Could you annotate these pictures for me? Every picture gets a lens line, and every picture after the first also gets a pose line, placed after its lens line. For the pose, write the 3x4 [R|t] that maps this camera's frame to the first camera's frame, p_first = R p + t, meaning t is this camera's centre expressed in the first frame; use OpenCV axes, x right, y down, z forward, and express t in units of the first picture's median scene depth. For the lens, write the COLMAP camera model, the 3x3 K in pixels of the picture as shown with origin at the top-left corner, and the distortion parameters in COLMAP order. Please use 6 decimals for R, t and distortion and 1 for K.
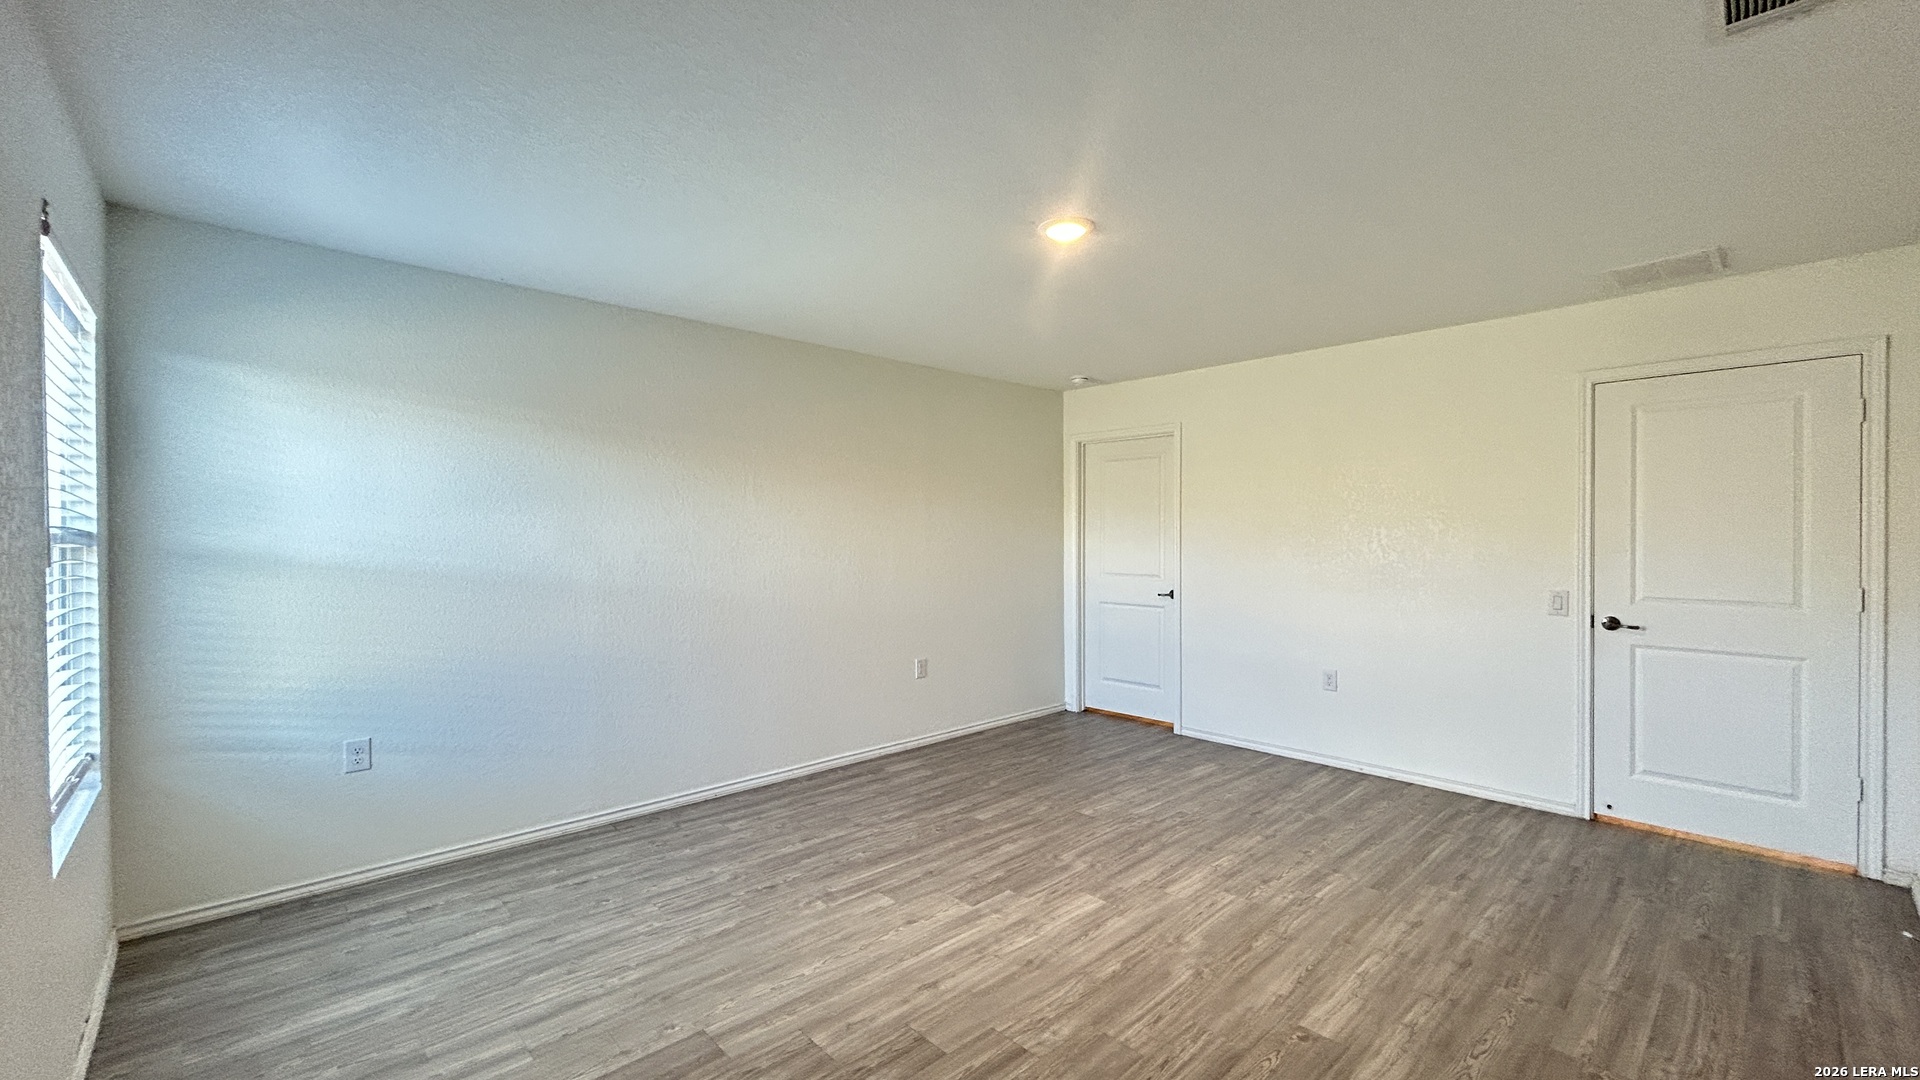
lens RADIAL K [[772.1, 0, 963.2], [0, 772.1, 546.5], [0, 0, 1]] dist [-0.000832, 0.000966]
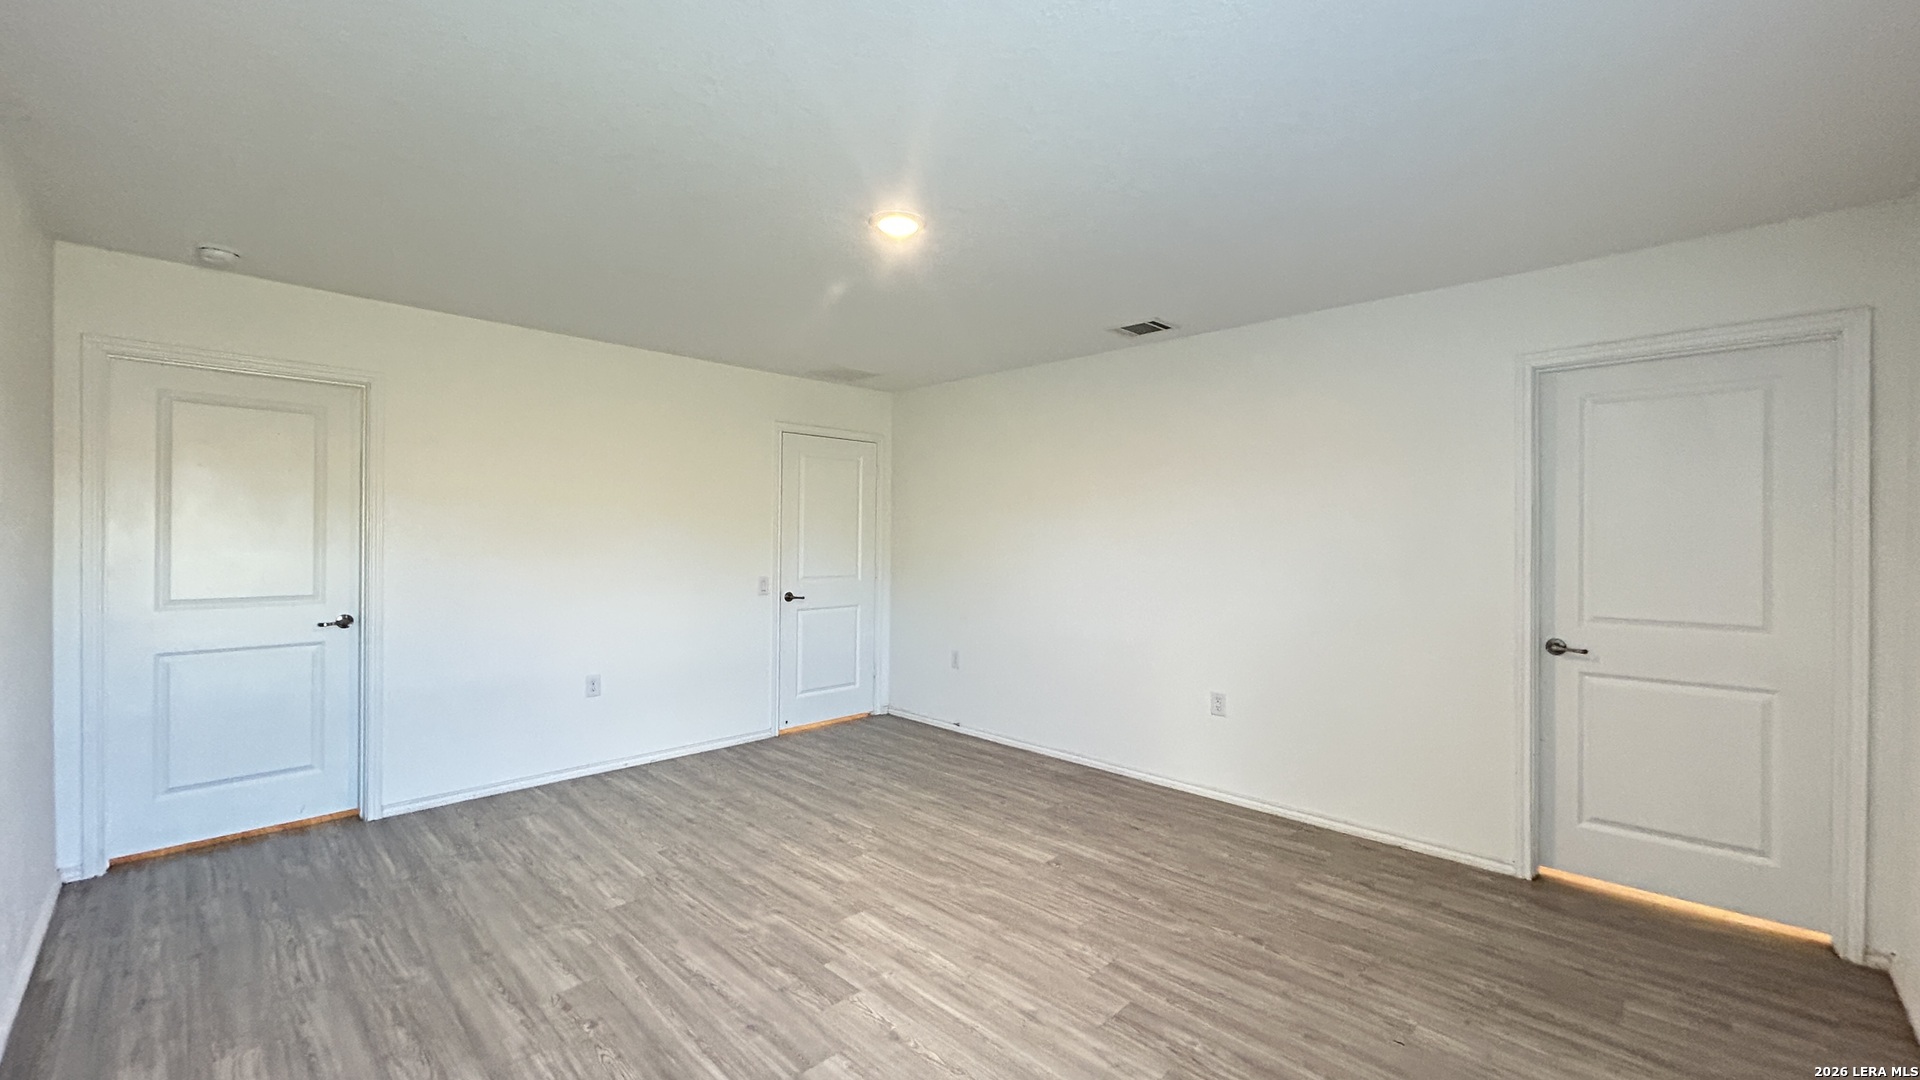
lens RADIAL K [[772.1, 0, 960.3], [0, 772.1, 533.2], [0, 0, 1]] dist [-0.000832, 0.000966]
pose [[-0.038060, 0.003337, 0.999270, -0.709020], [0.007758, 0.999965, -0.003043, -0.015778], [-0.999245, 0.007636, -0.038085, 0.800930]]
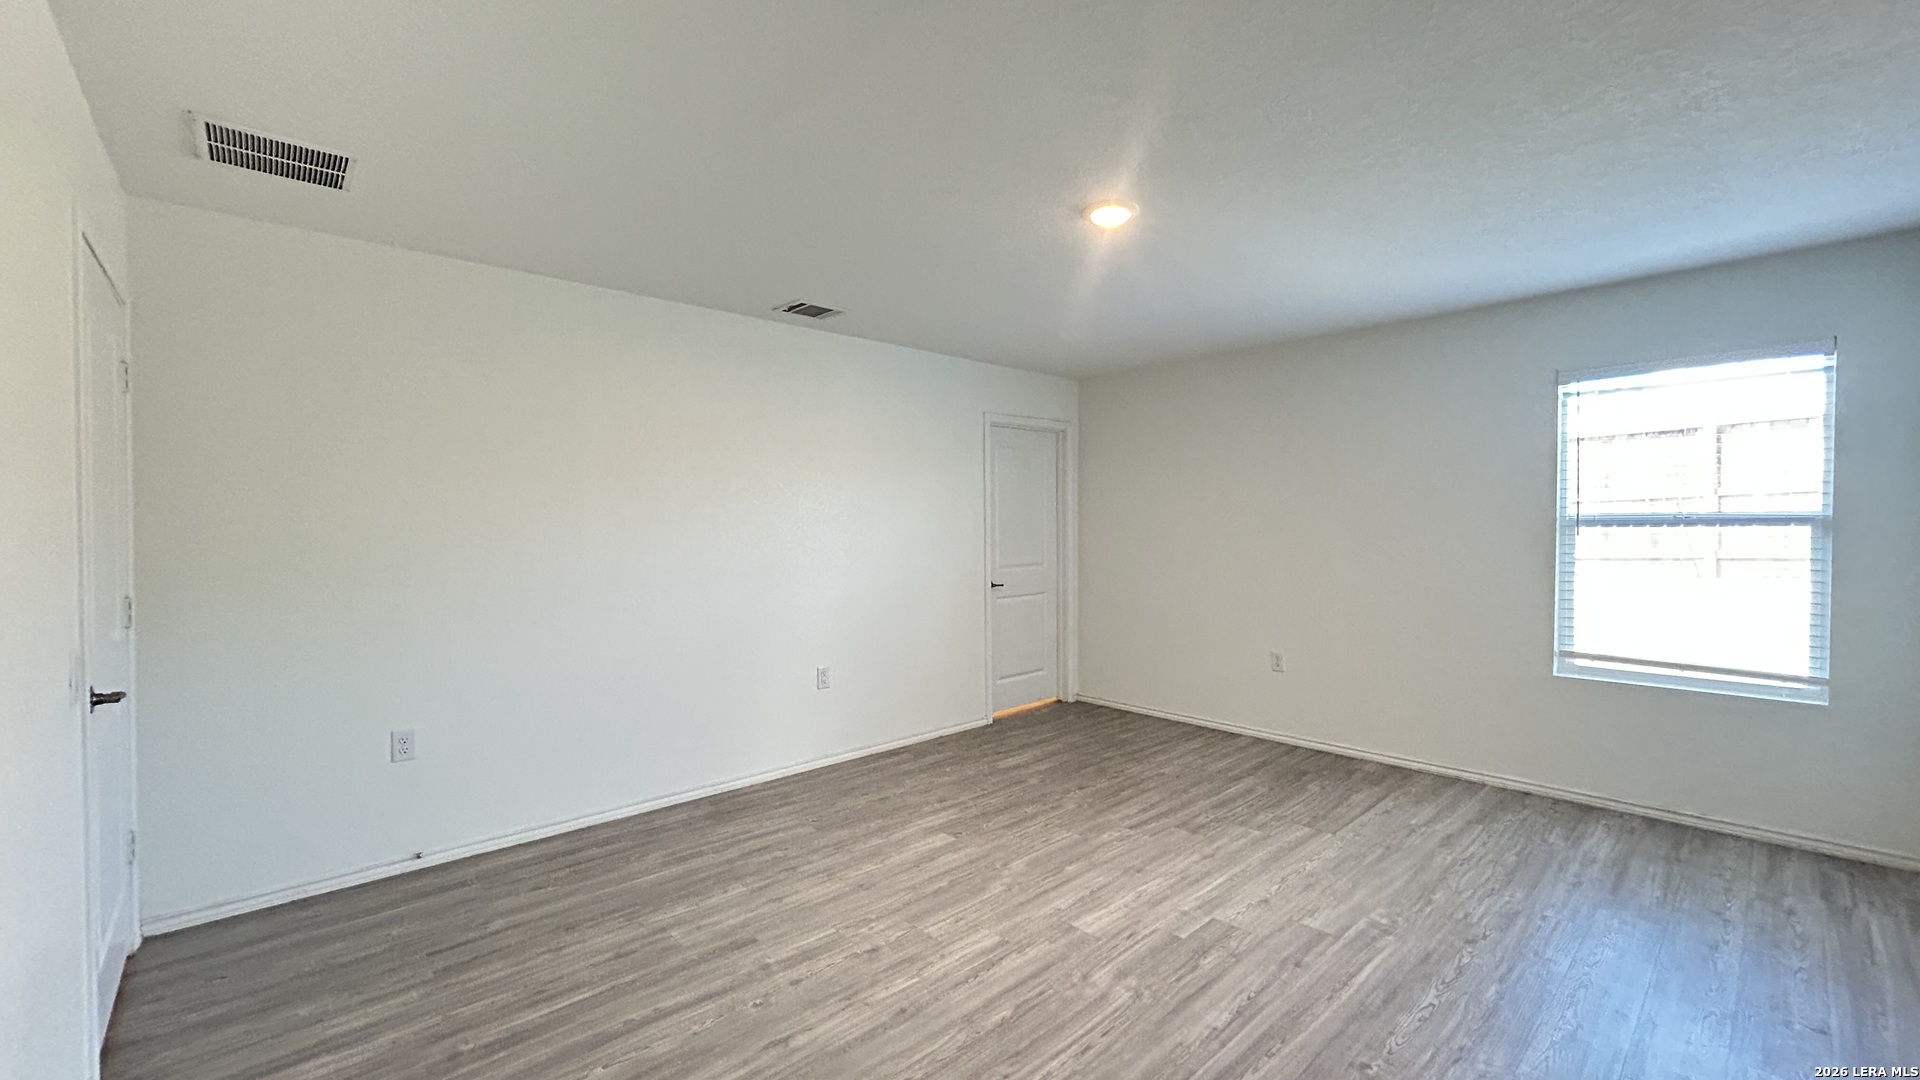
lens RADIAL K [[772.1, 0, 963.0], [0, 772.1, 540.1], [0, 0, 1]] dist [-0.000832, 0.000966]
pose [[-0.999954, 0.007747, 0.005674, 0.268466], [0.007937, 0.999383, 0.034217, -0.024895], [-0.005406, 0.034261, -0.999398, 1.674114]]
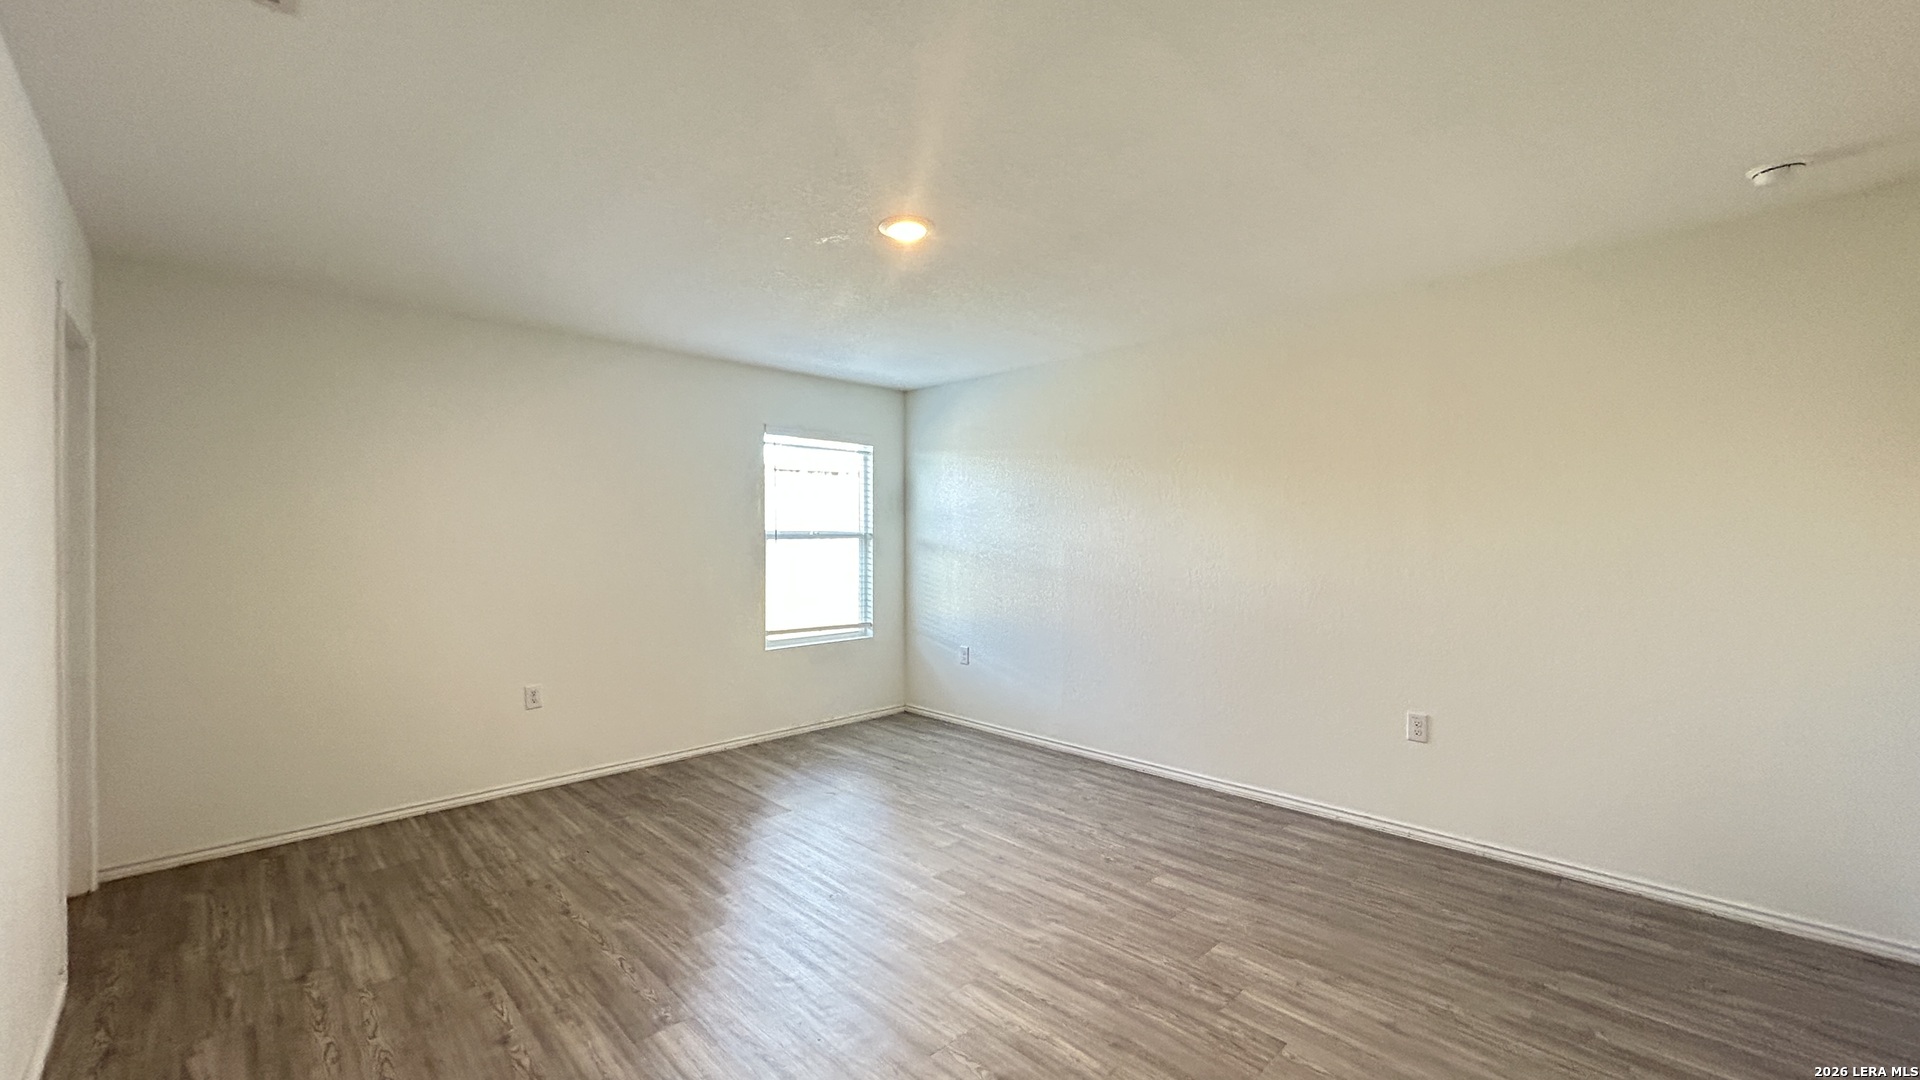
lens RADIAL K [[772.1, 0, 959.1], [0, 772.1, 534.2], [0, 0, 1]] dist [-0.000832, 0.000966]
pose [[0.015678, 0.002084, -0.999875, 0.956656], [-0.011499, 0.999932, 0.001904, -0.016743], [0.999811, 0.011467, 0.015701, 0.881971]]
